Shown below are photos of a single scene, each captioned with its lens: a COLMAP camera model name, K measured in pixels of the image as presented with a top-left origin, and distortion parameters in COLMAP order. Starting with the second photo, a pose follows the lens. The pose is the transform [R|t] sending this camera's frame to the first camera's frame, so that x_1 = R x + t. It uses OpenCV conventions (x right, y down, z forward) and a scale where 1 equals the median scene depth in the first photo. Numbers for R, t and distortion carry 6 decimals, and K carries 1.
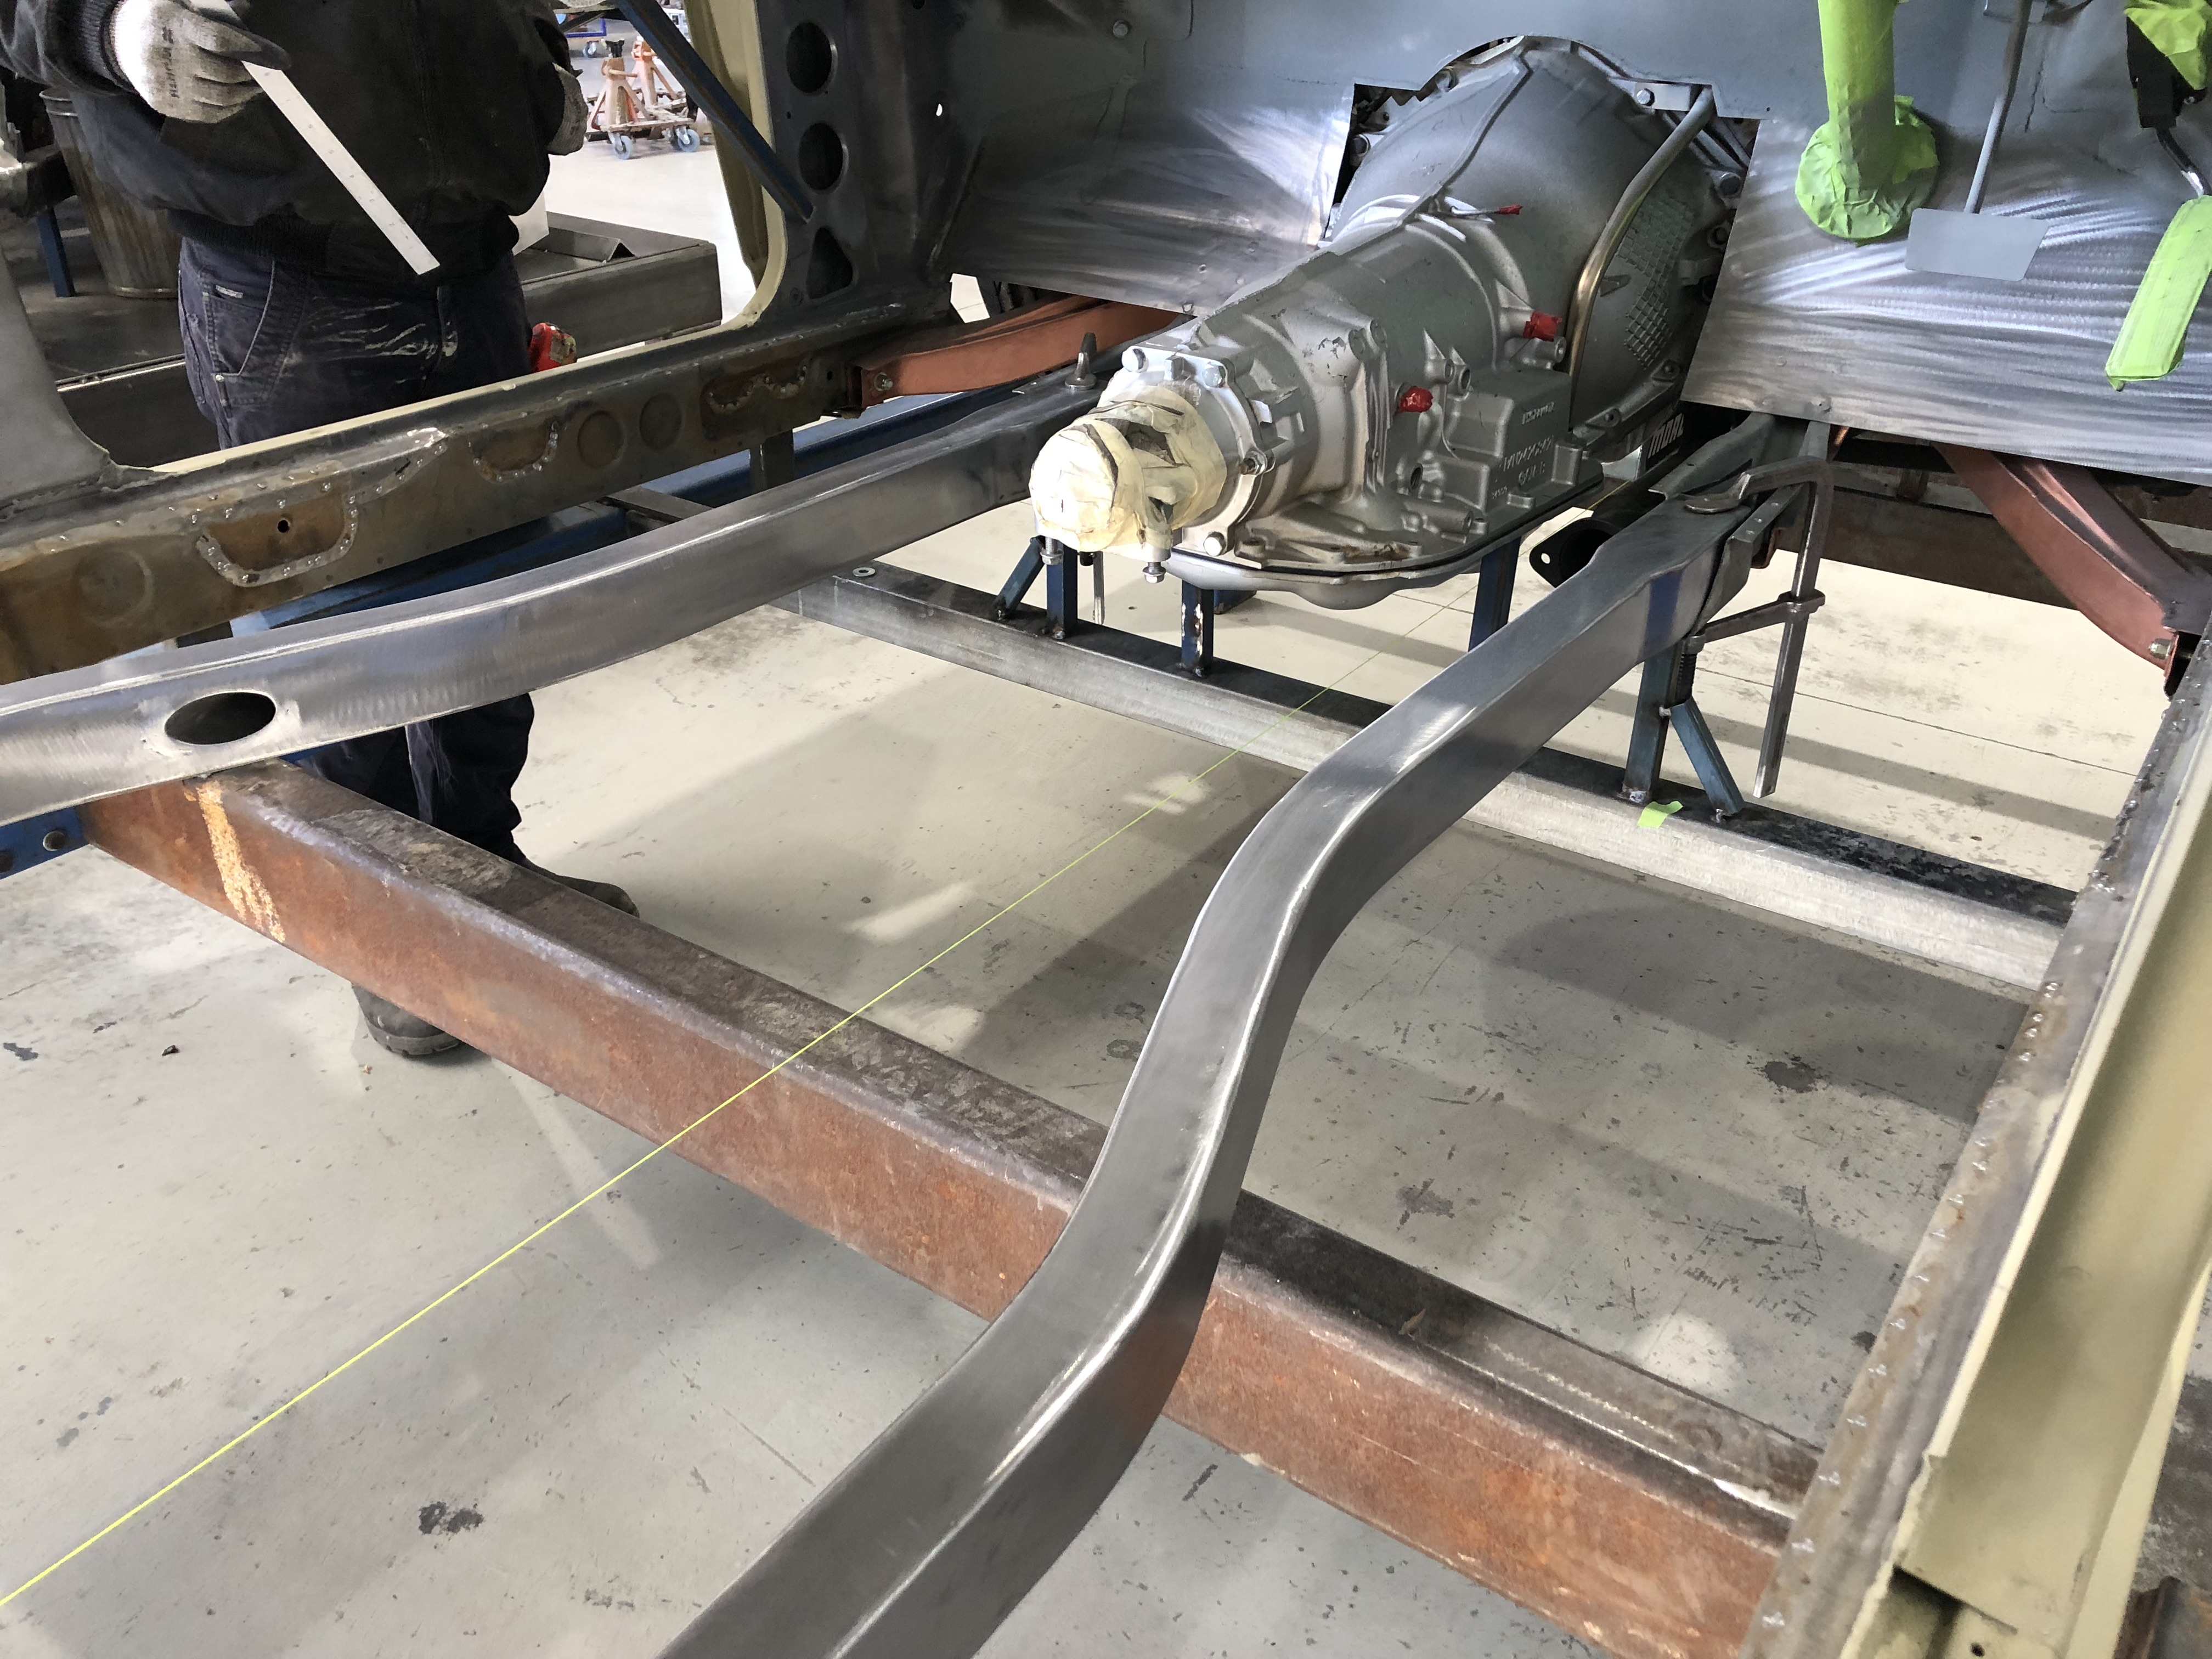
lens RADIAL K [[1809.2, 0, 1114.2], [0, 1809.2, 819.4], [0, 0, 1]] dist [-0.000234, -0.004125]
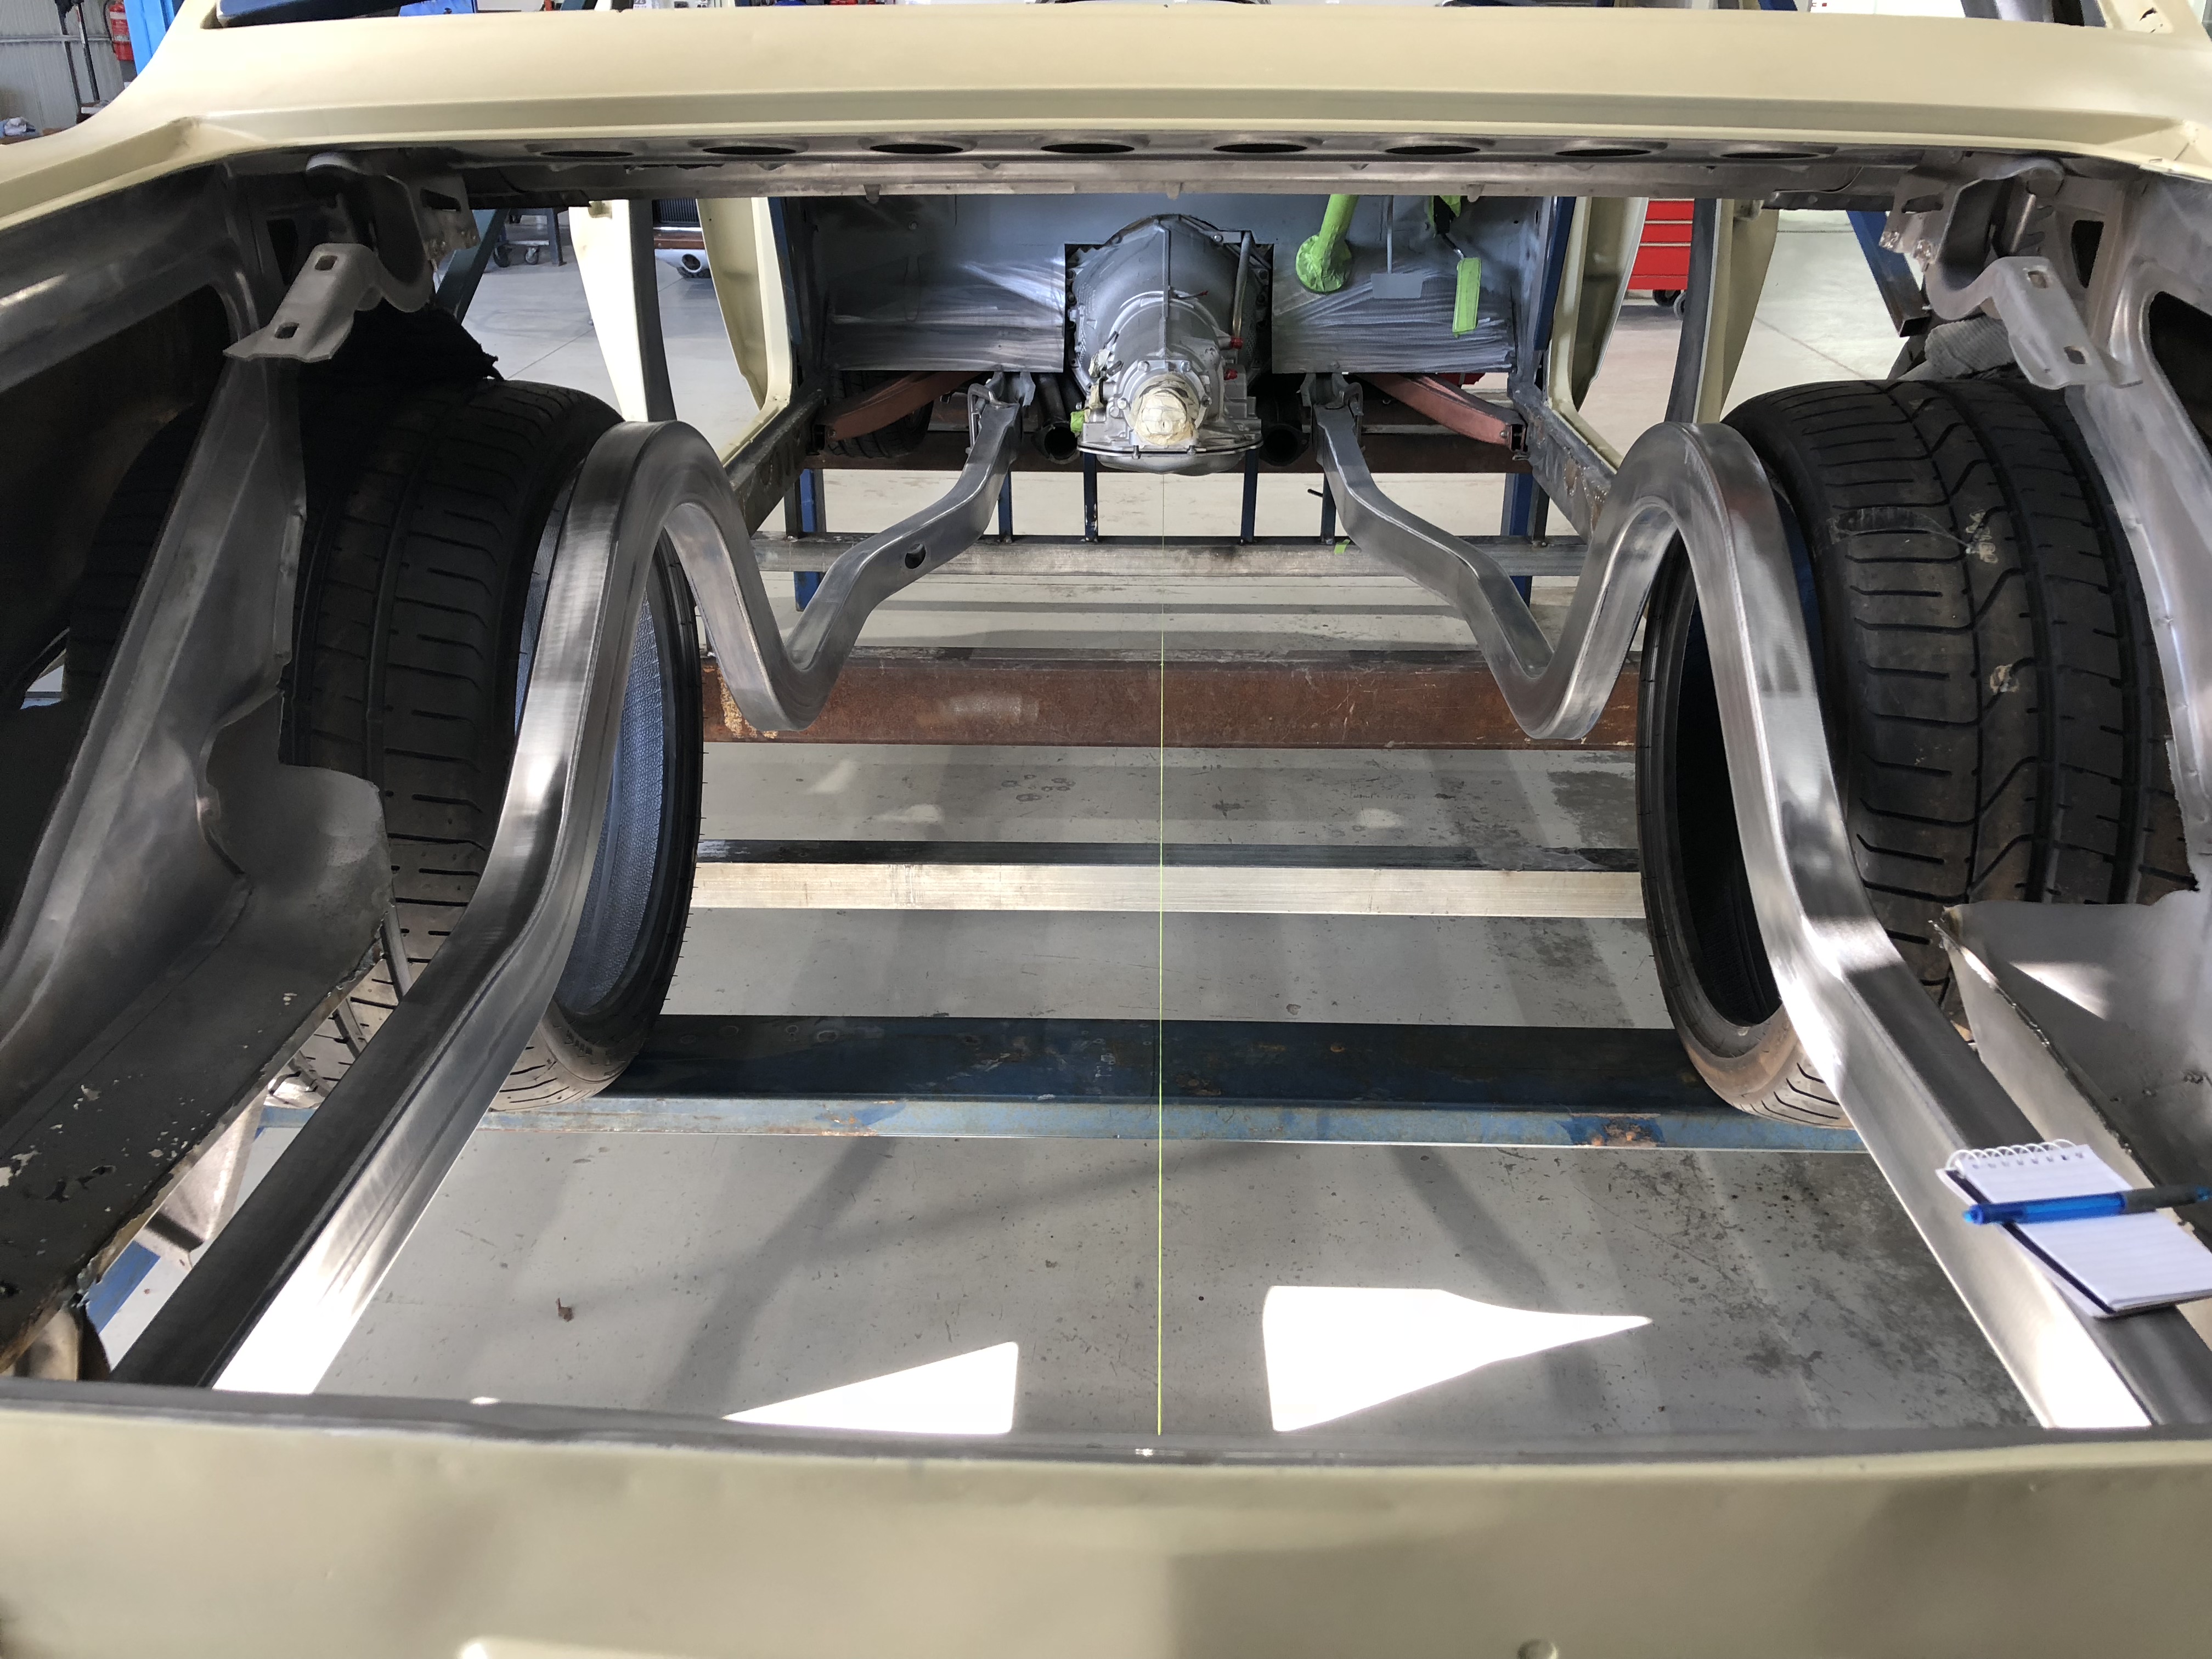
lens RADIAL K [[1764.8, 0, 1133.5], [0, 1764.8, 825.7], [0, 0, 1]] dist [-0.001425, 0.010349]
pose [[0.831427, -0.240304, 0.500981, -1.035538], [0.274014, 0.961704, 0.006545, 0.233450], [-0.483368, 0.131834, 0.865433, -0.685002]]
